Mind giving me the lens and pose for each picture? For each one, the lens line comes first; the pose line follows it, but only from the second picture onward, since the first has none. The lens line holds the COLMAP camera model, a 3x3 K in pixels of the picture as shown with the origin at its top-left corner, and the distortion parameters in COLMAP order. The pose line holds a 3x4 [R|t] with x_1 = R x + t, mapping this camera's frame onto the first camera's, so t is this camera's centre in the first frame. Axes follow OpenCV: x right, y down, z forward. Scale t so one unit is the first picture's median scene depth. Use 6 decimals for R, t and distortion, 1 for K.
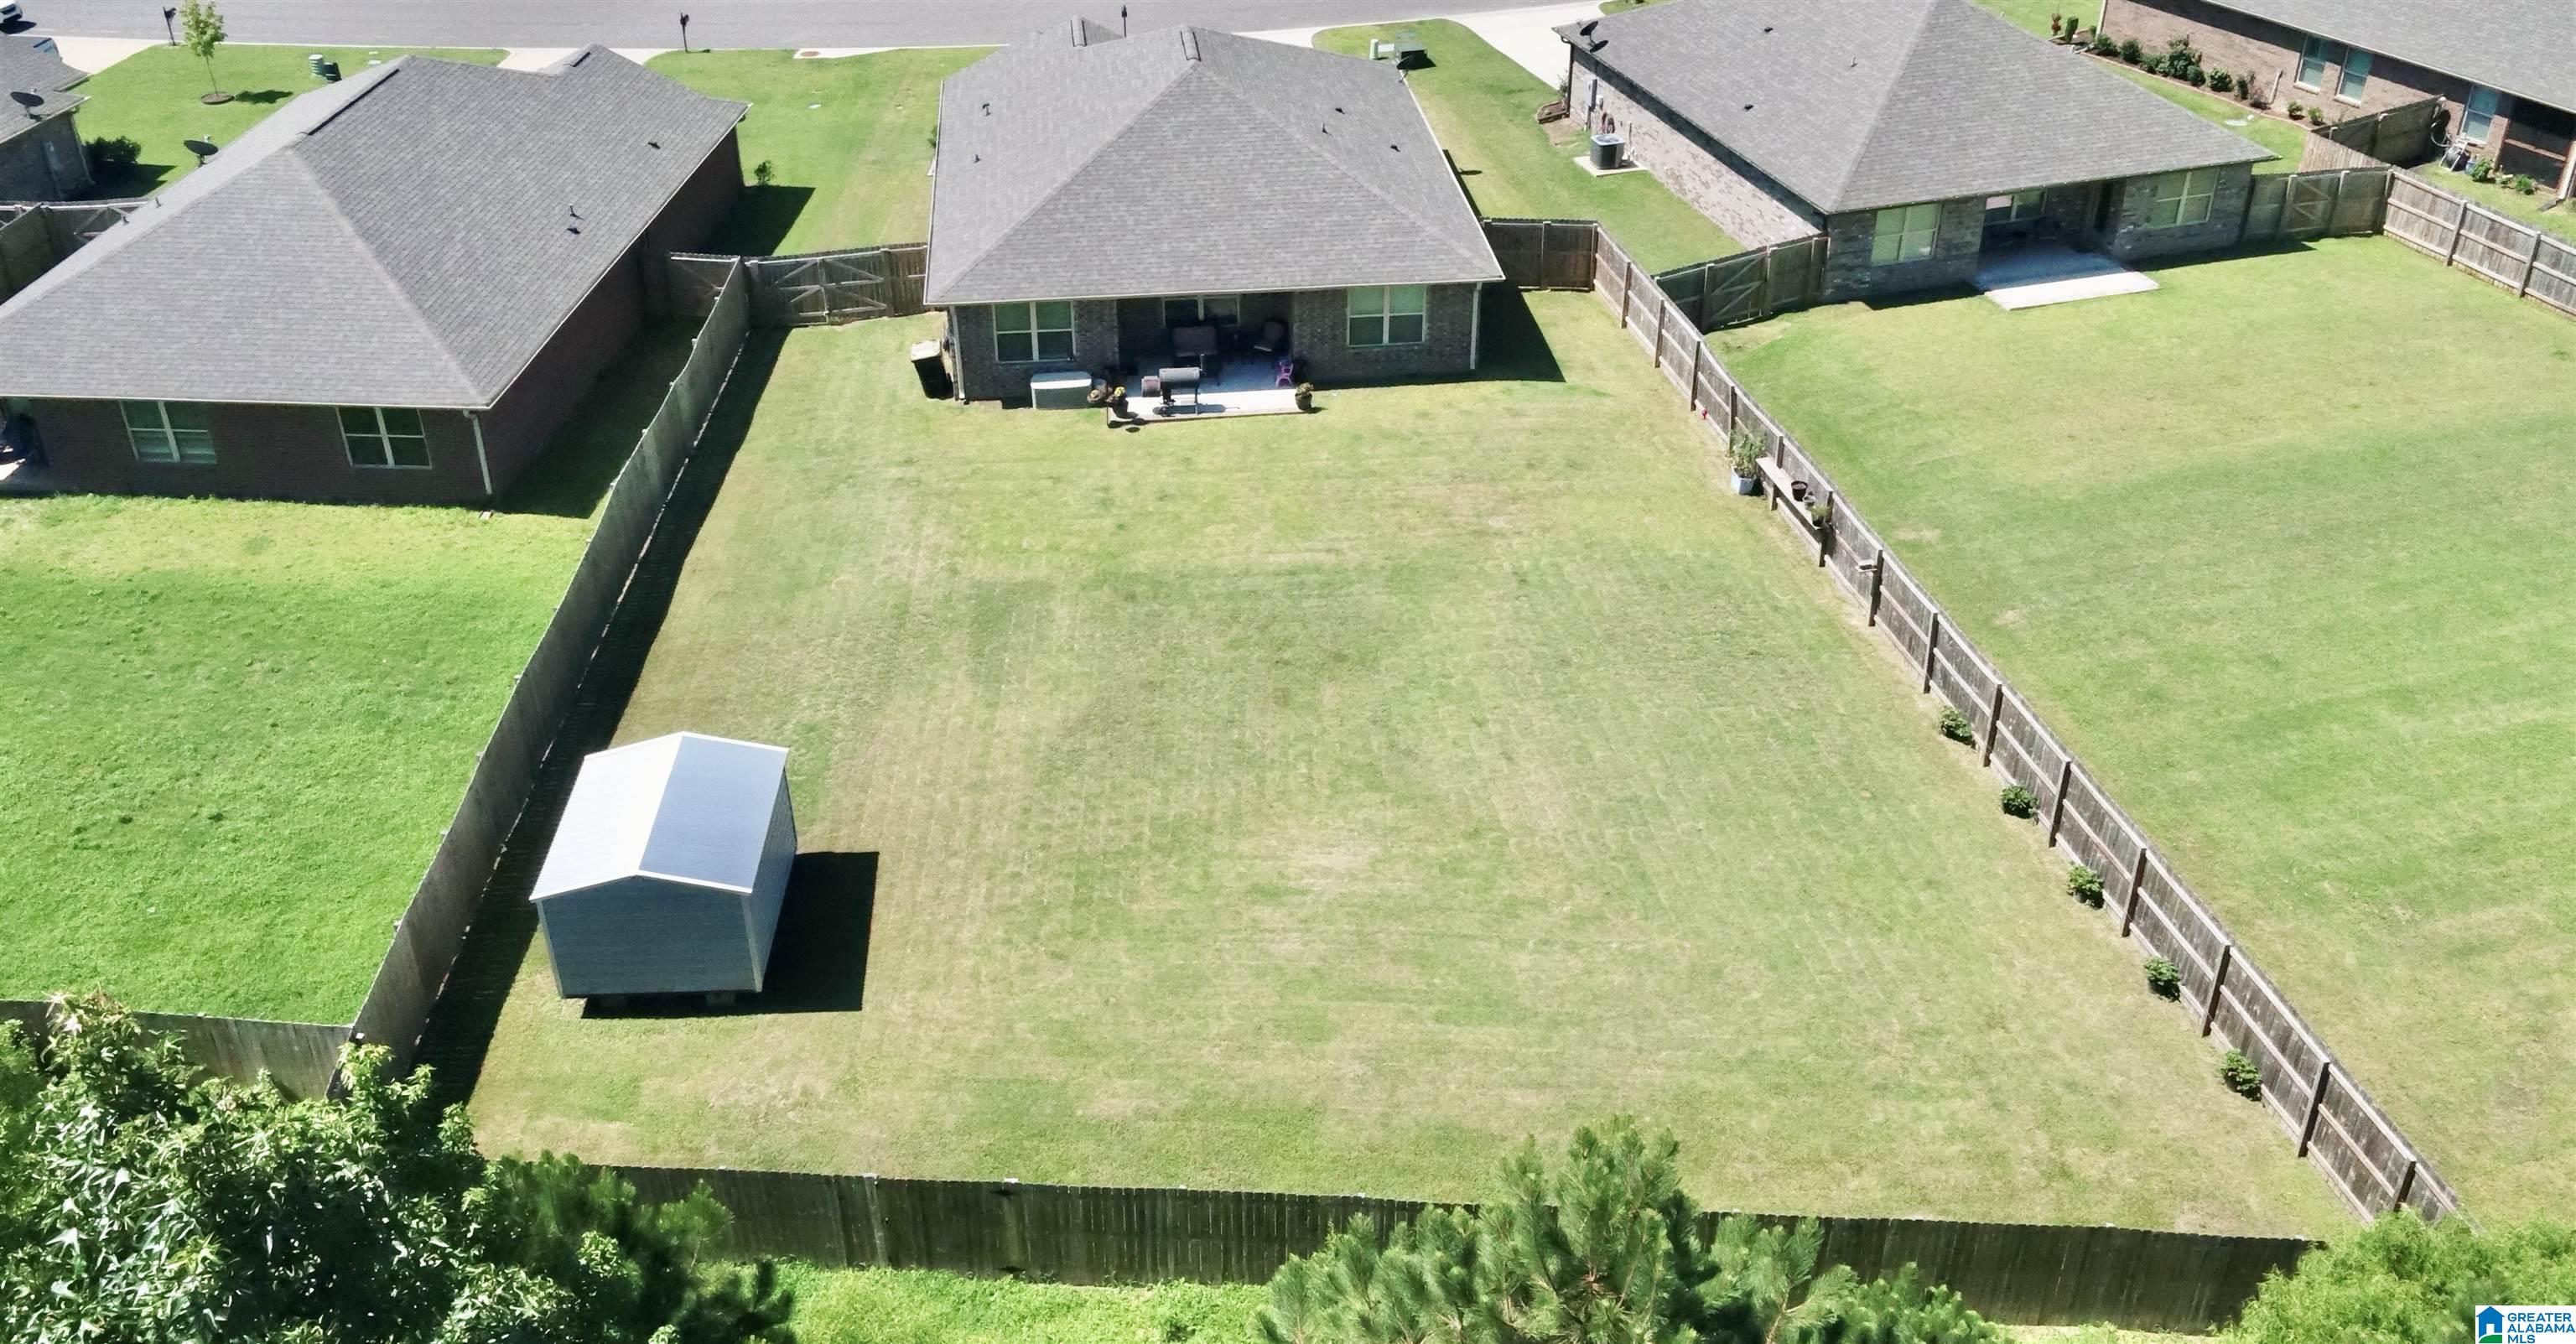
lens RADIAL K [[2194.9, 0, 1272.6], [0, 2194.9, 670.5], [0, 0, 1]] dist [0.000525, -0.006910]
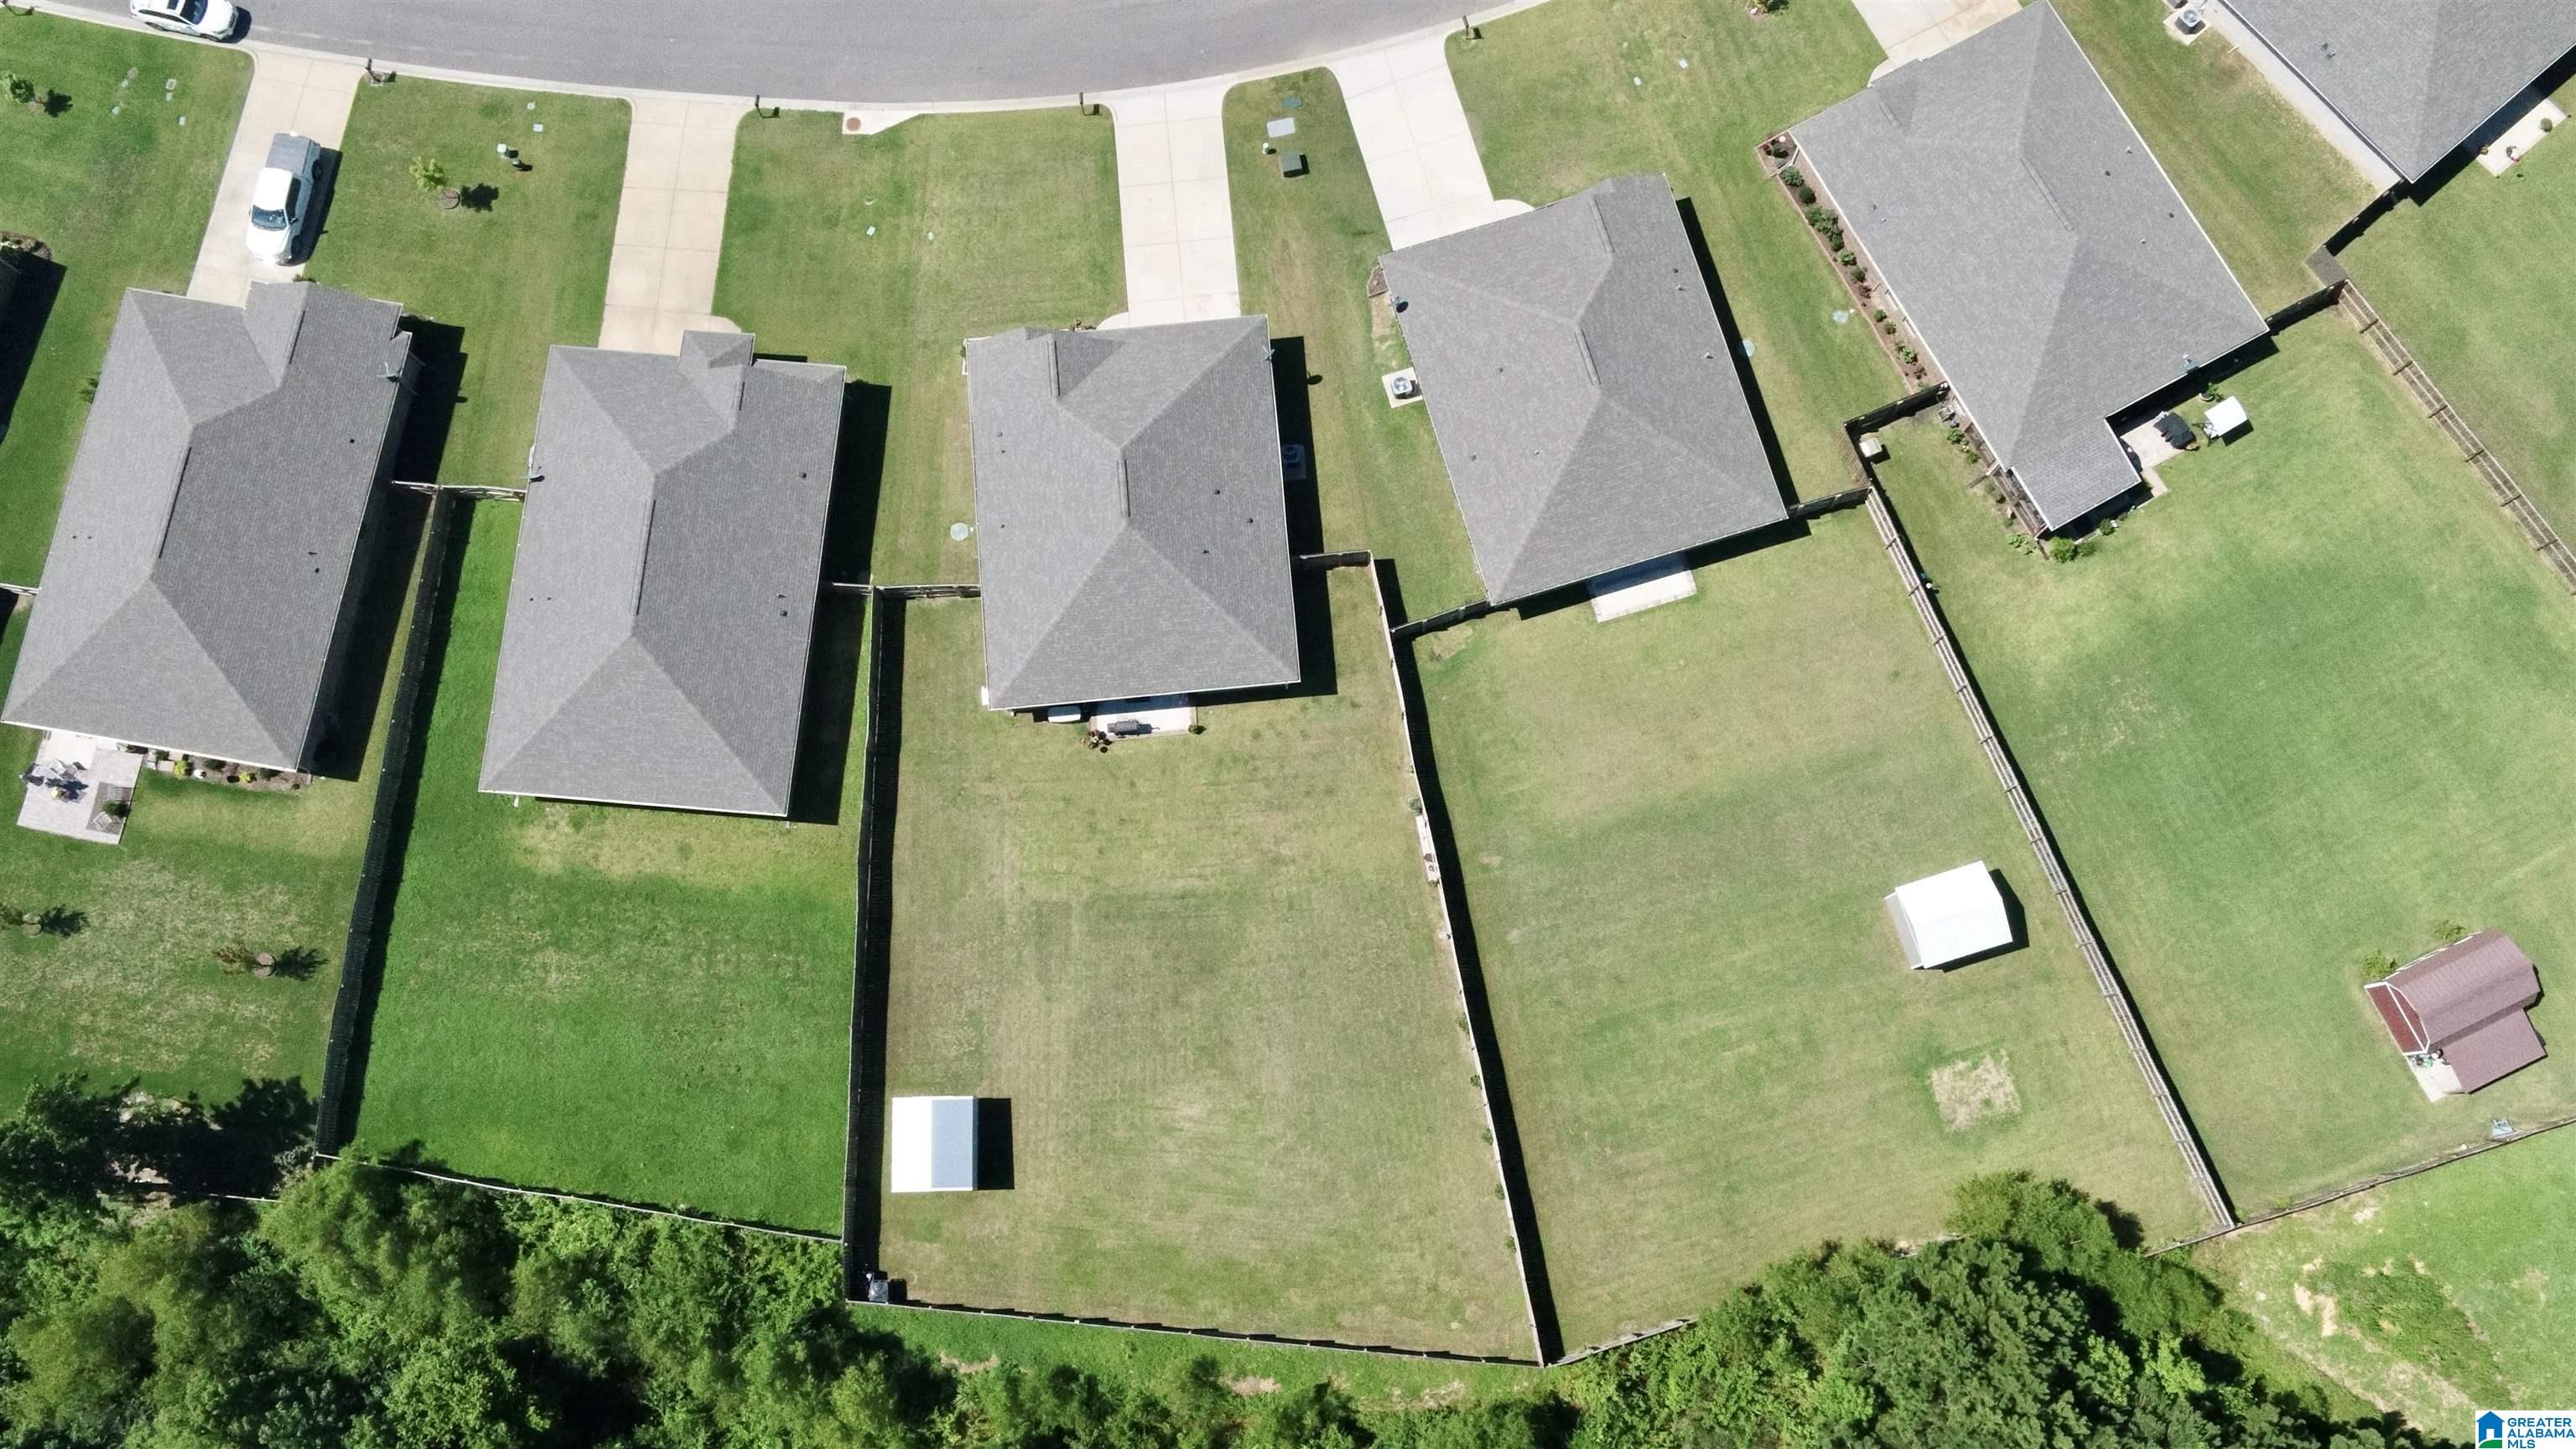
lens RADIAL K [[2217.5, 0, 1265.2], [0, 2217.5, 713.3], [0, 0, 1]] dist [-0.005920, 0.001683]
pose [[0.999376, 0.009272, -0.034078, 0.179424], [0.018123, 0.693551, 0.720180, -1.914886], [0.030312, -0.720348, 0.692950, -0.392602]]
